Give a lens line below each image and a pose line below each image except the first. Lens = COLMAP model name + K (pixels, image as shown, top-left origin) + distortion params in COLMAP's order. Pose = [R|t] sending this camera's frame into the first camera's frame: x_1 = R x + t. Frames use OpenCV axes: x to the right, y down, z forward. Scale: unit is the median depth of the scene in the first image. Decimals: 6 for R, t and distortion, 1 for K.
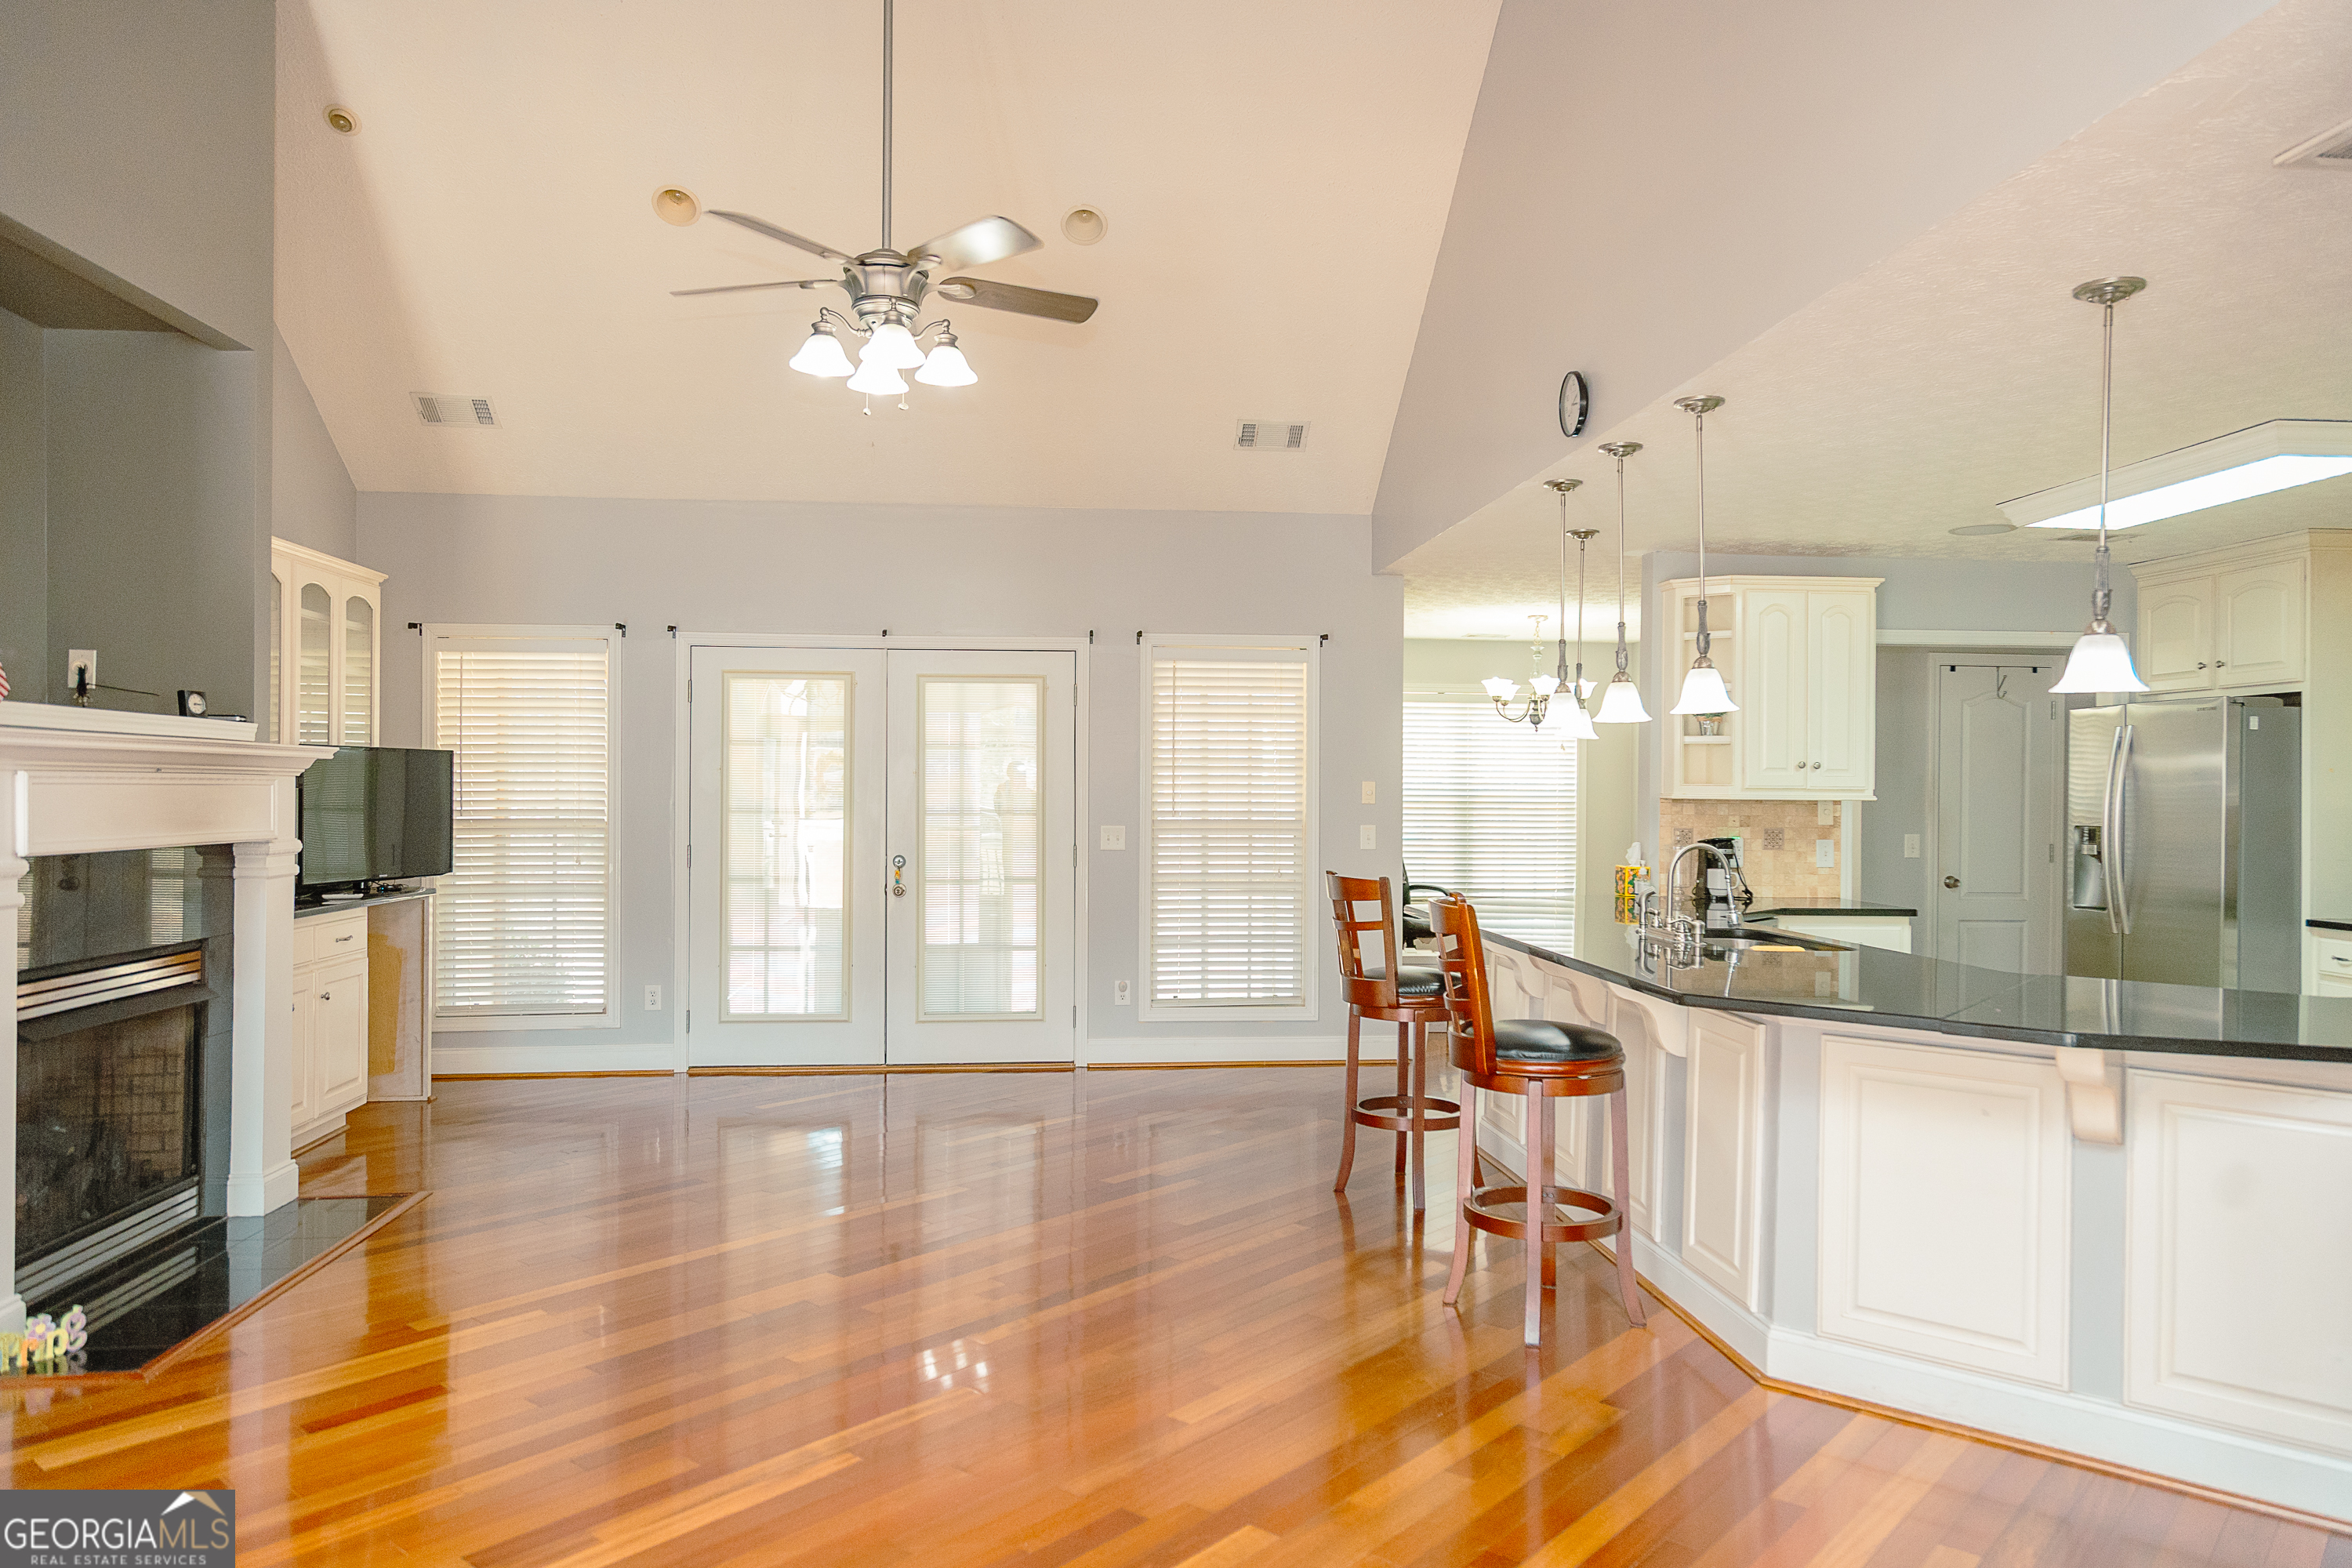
lens RADIAL K [[1567.6, 0, 1188.3], [0, 1567.6, 790.9], [0, 0, 1]] dist [0.026590, -0.022660]
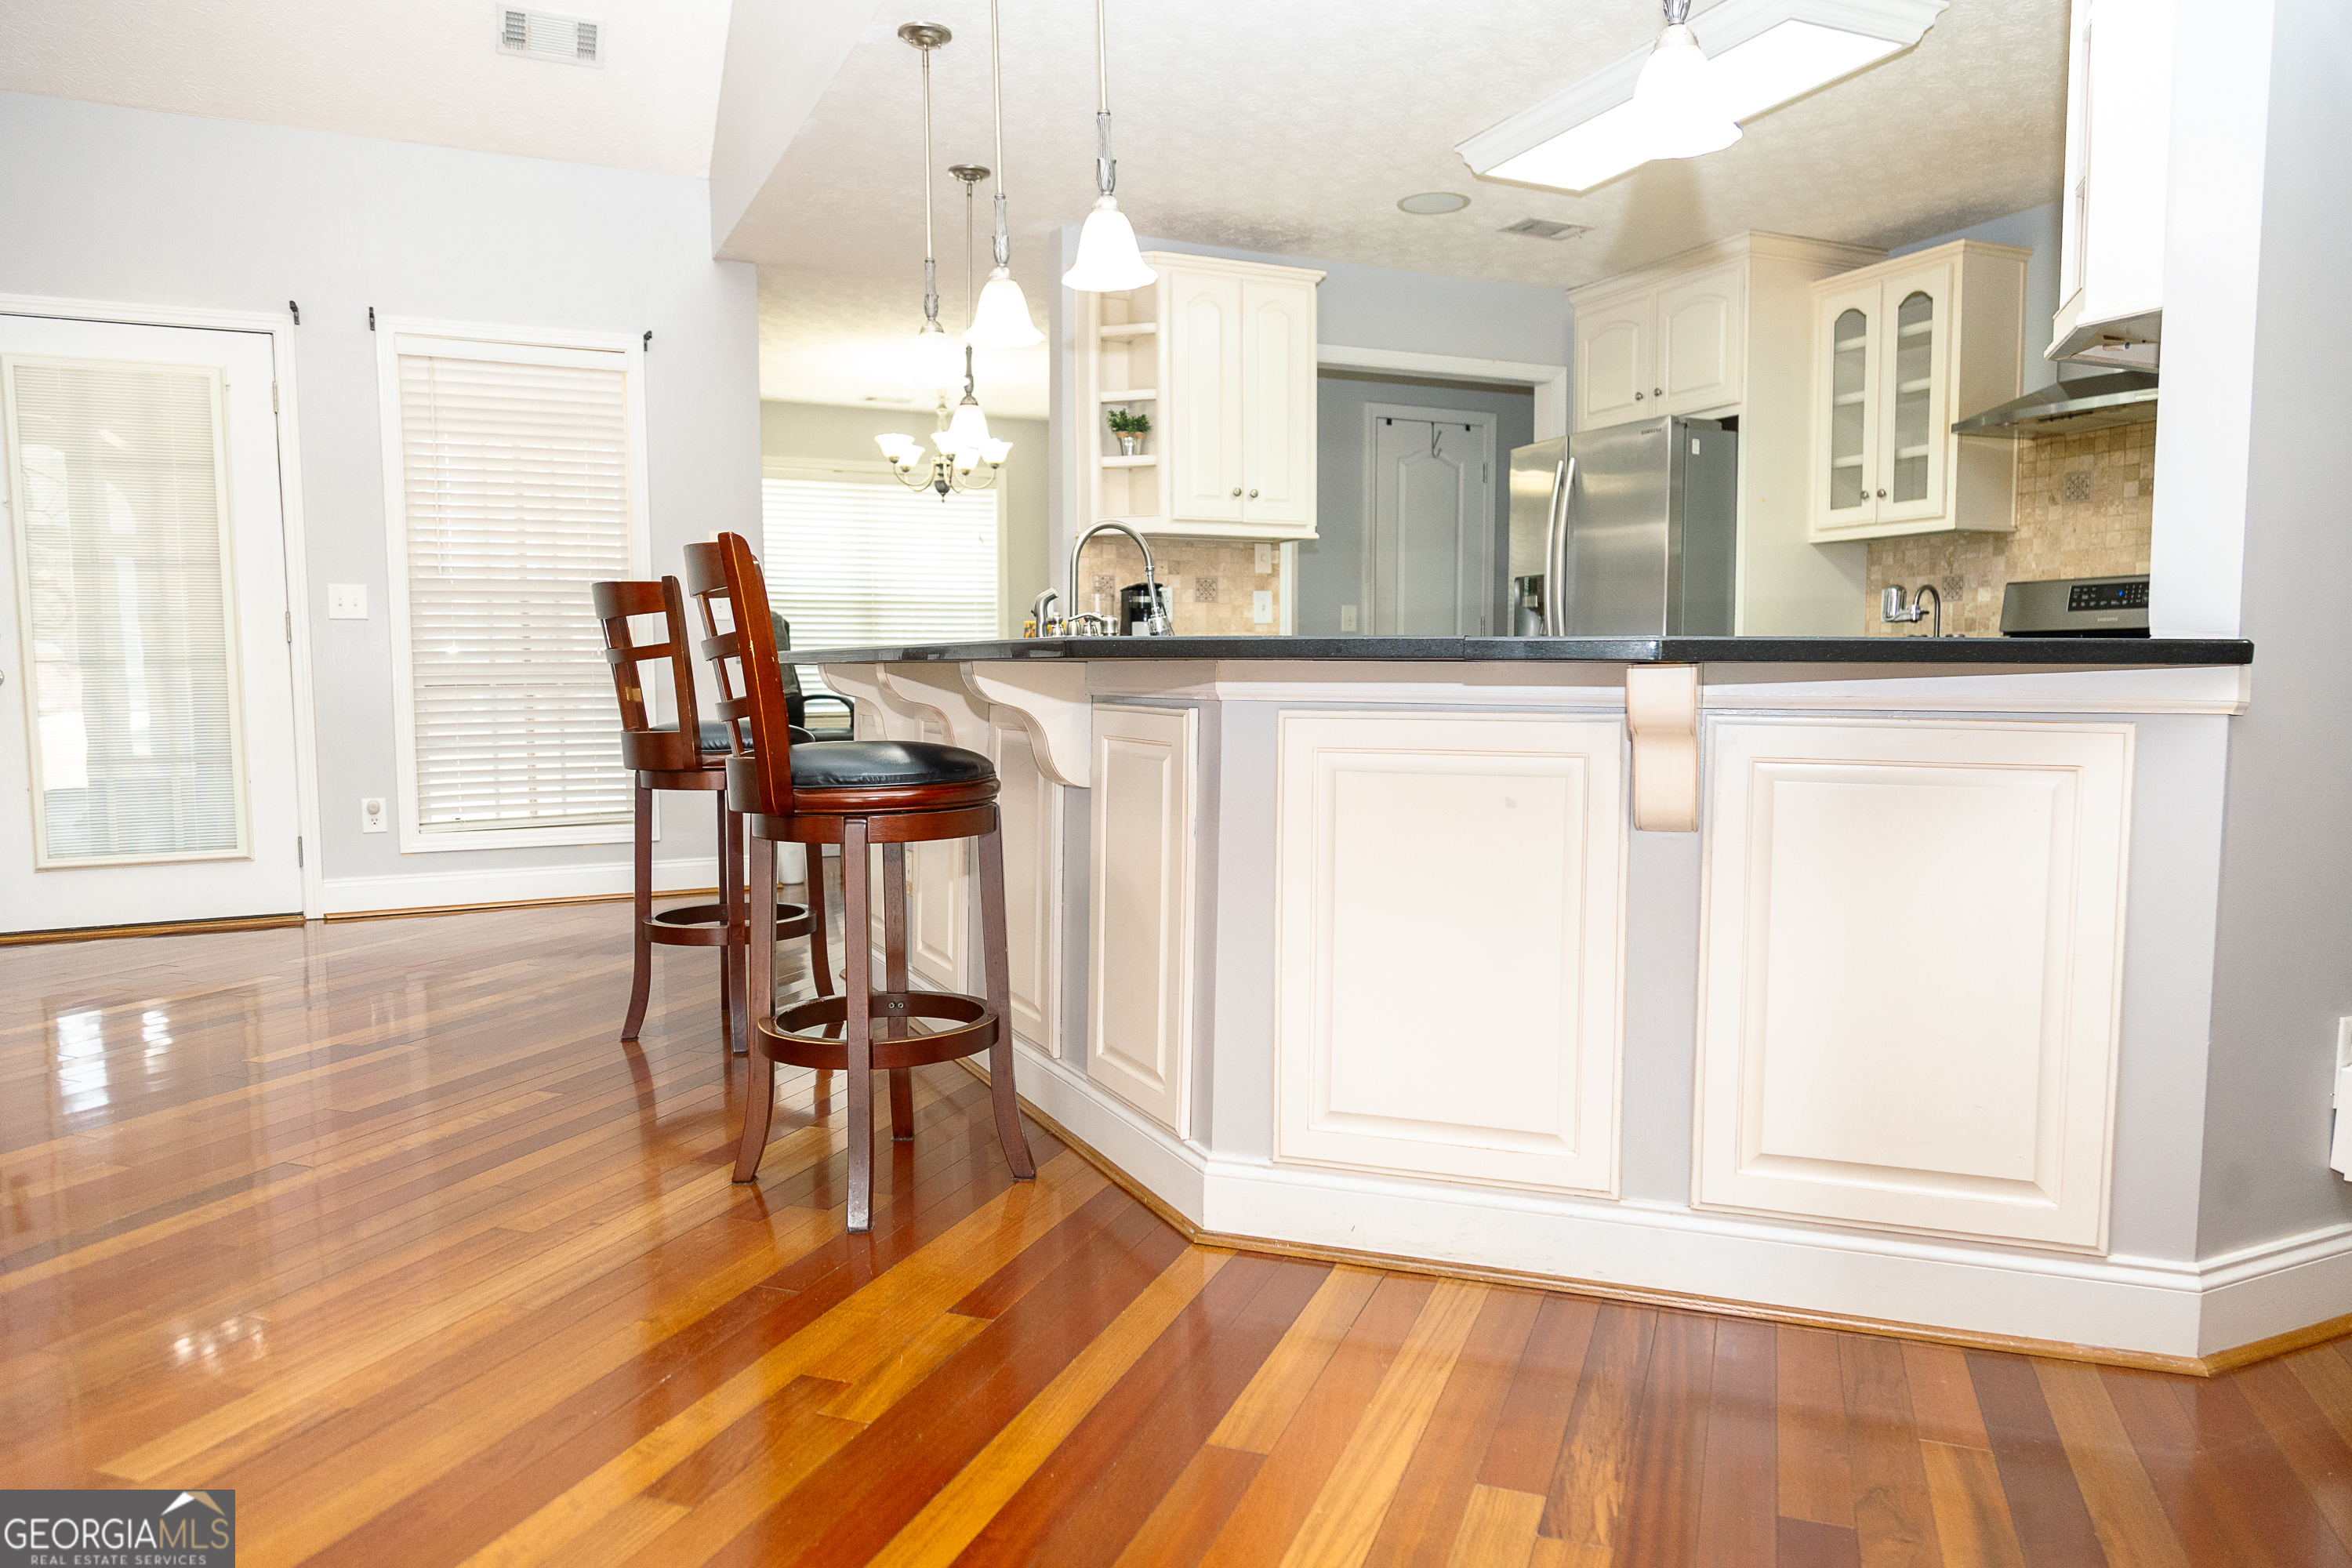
lens RADIAL K [[1567.6, 0, 1180.9], [0, 1567.6, 791.3], [0, 0, 1]] dist [0.026590, -0.022660]
pose [[0.942751, -0.039182, 0.331188, 0.103505], [0.013057, 0.996649, 0.080746, 0.094528], [-0.333242, -0.071799, 0.940104, 0.279589]]
